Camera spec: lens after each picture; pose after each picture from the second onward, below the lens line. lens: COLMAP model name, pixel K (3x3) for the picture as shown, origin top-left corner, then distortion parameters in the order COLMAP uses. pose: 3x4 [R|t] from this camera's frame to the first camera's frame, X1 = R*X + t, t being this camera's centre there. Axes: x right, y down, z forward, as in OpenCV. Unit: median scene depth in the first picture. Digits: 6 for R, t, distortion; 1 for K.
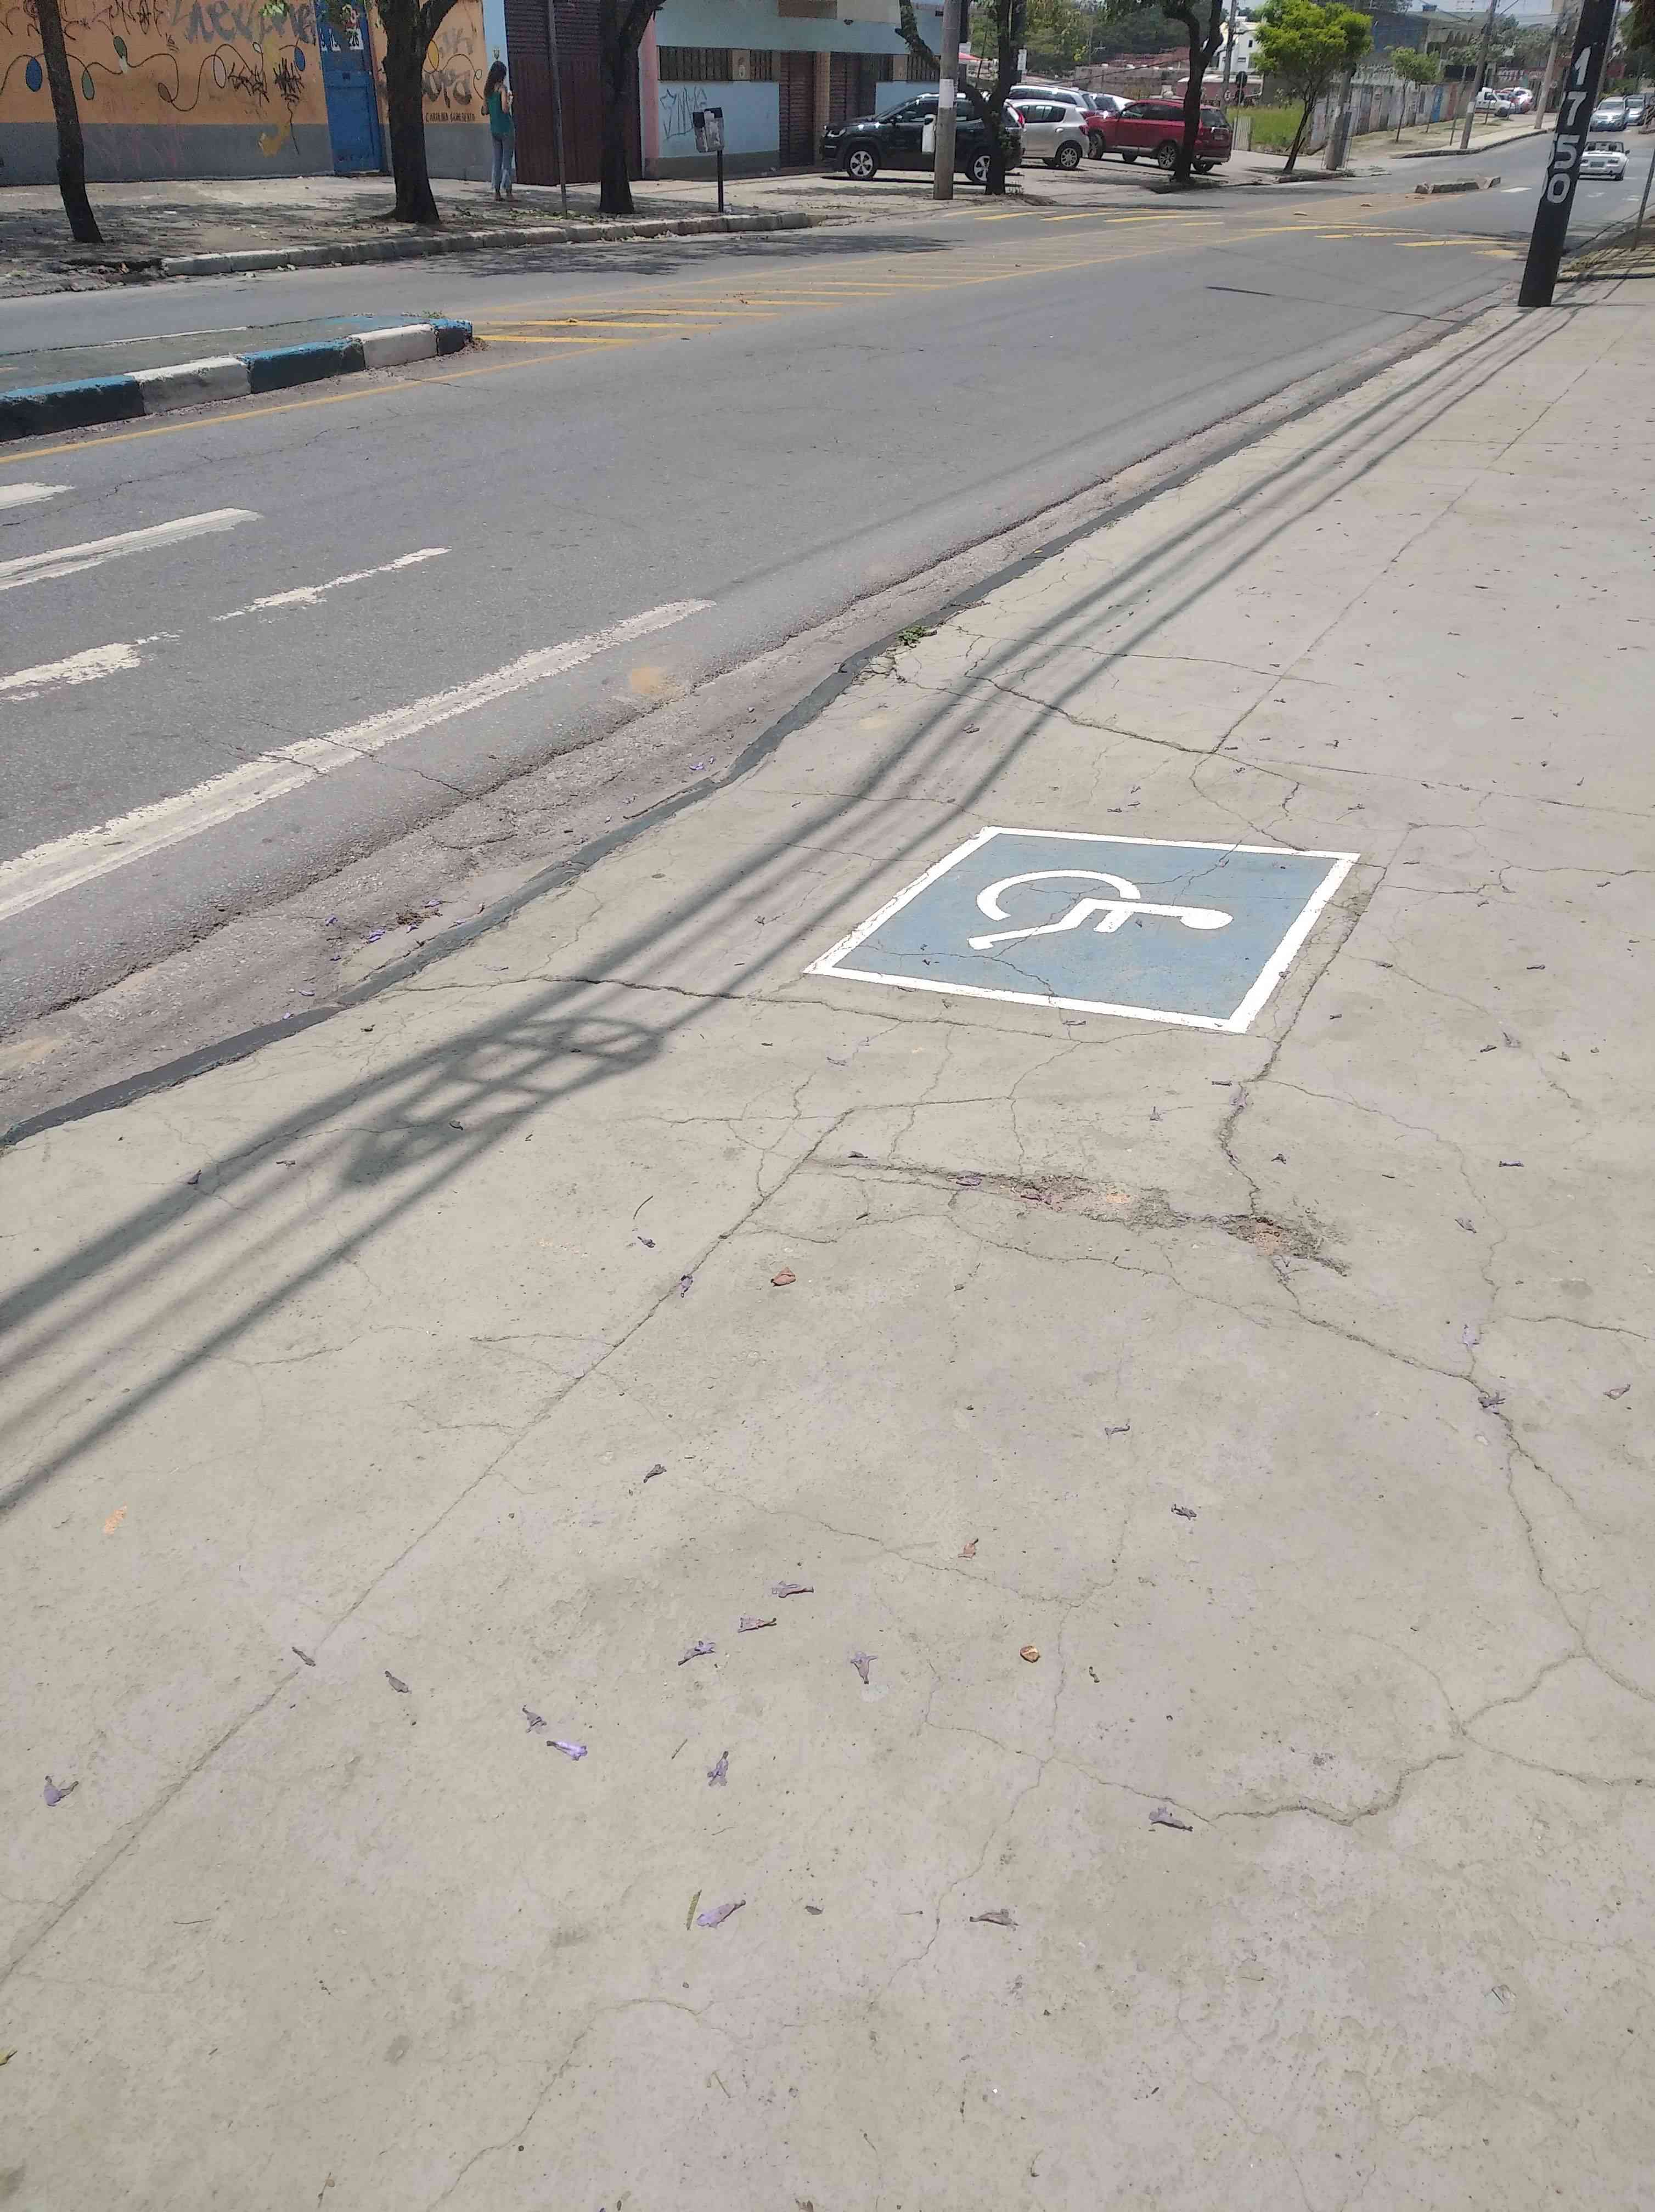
lens RADIAL K [[1642.9, 0, 830.4], [0, 1642.9, 1111.0], [0, 0, 1]] dist [0.062365, -0.061543]
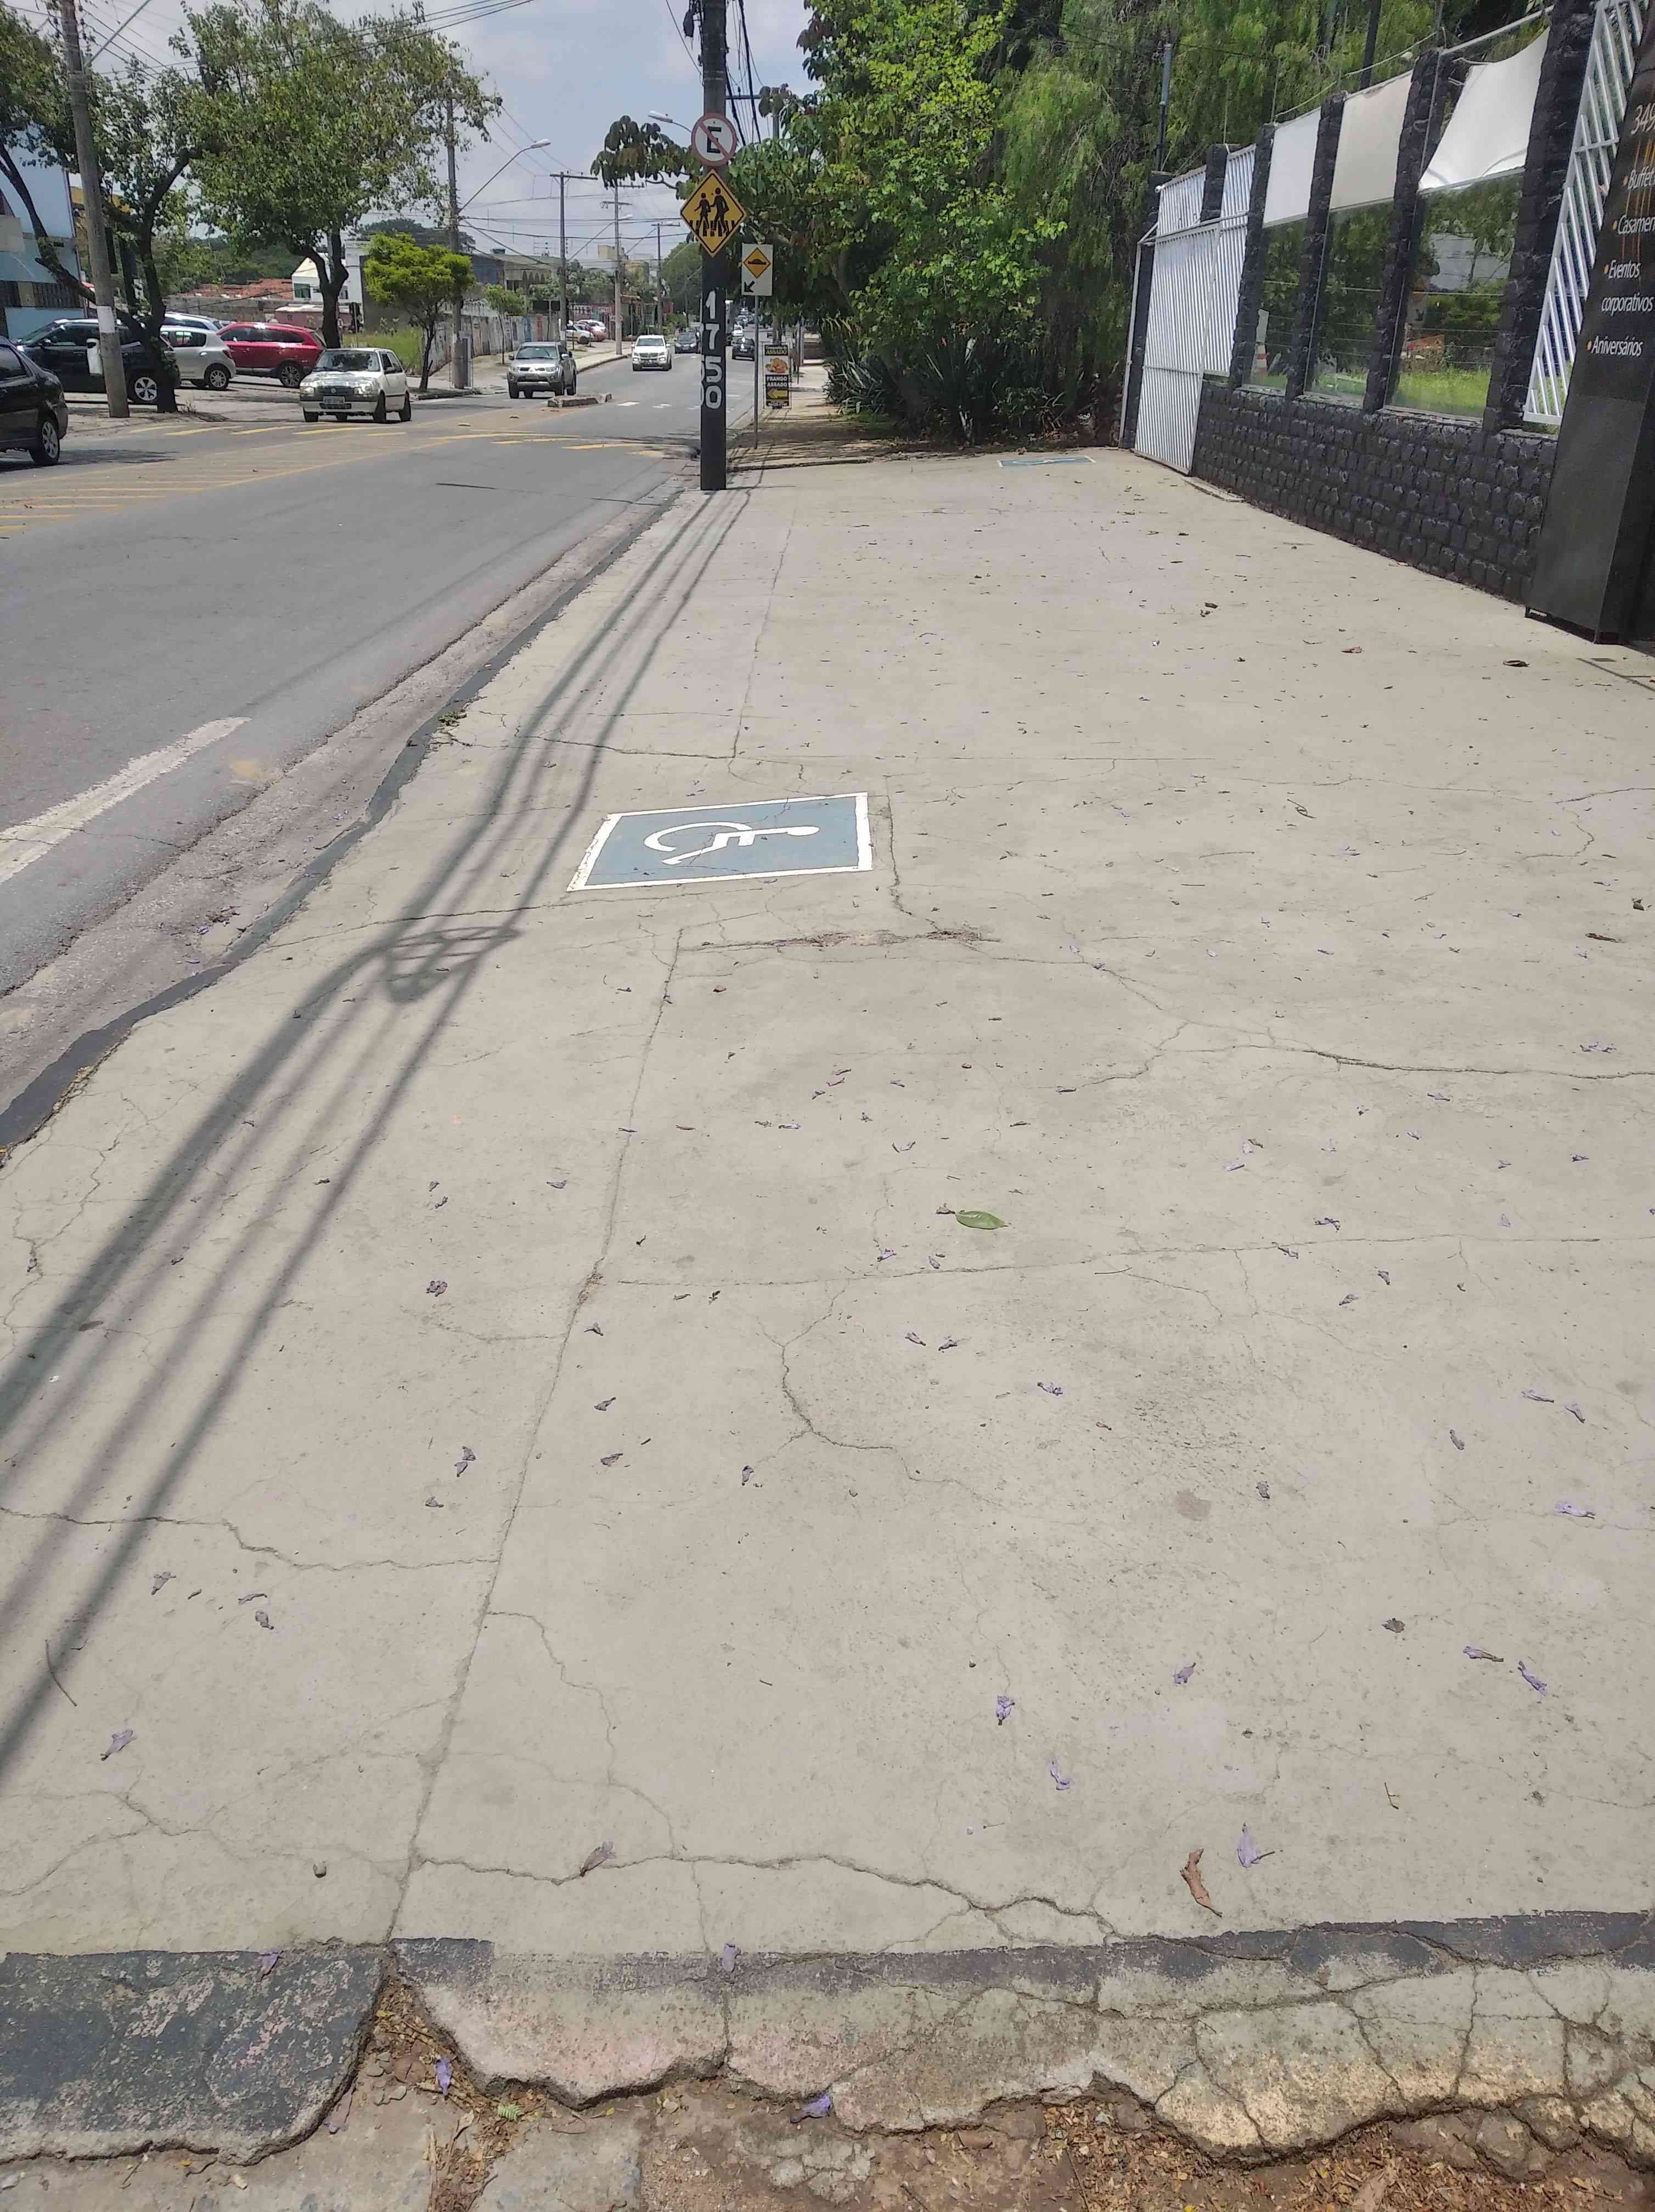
lens RADIAL K [[1695.3, 0, 854.4], [0, 1695.3, 1098.7], [0, 0, 1]] dist [0.075567, -0.134743]
pose [[0.886613, -0.185416, 0.423721, -0.291179], [0.235826, 0.969322, -0.069287, 0.160956], [-0.397875, 0.161355, 0.903139, -0.256274]]
